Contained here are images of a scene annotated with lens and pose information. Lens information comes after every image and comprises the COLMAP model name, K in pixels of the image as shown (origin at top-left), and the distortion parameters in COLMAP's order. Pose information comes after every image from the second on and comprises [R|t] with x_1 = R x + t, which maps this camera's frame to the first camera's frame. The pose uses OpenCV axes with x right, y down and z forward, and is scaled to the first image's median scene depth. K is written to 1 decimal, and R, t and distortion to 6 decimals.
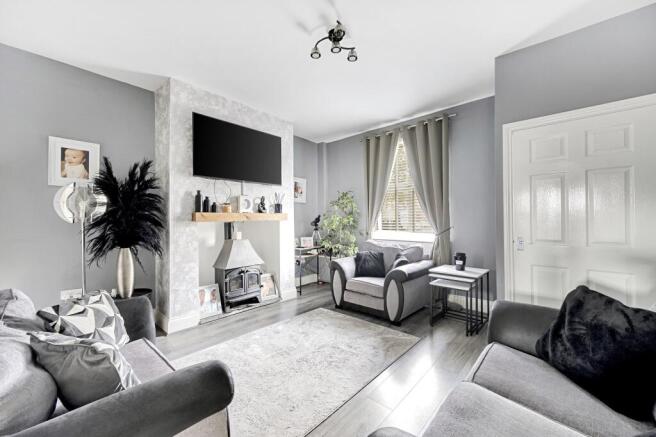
lens RADIAL K [[256.7, 0, 331.2], [0, 256.7, 218.0], [0, 0, 1]] dist [-0.004040, -0.000276]
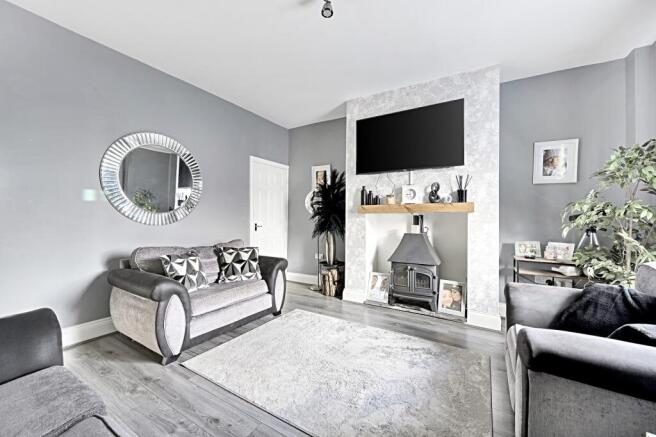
lens RADIAL K [[256.7, 0, 330.8], [0, 256.7, 217.6], [0, 0, 1]] dist [-0.004040, -0.000276]
pose [[0.194601, 0.000715, -0.980882, 0.538842], [-0.002683, 0.999996, 0.000197, 0.030922], [0.980879, 0.002593, 0.194602, 0.589625]]
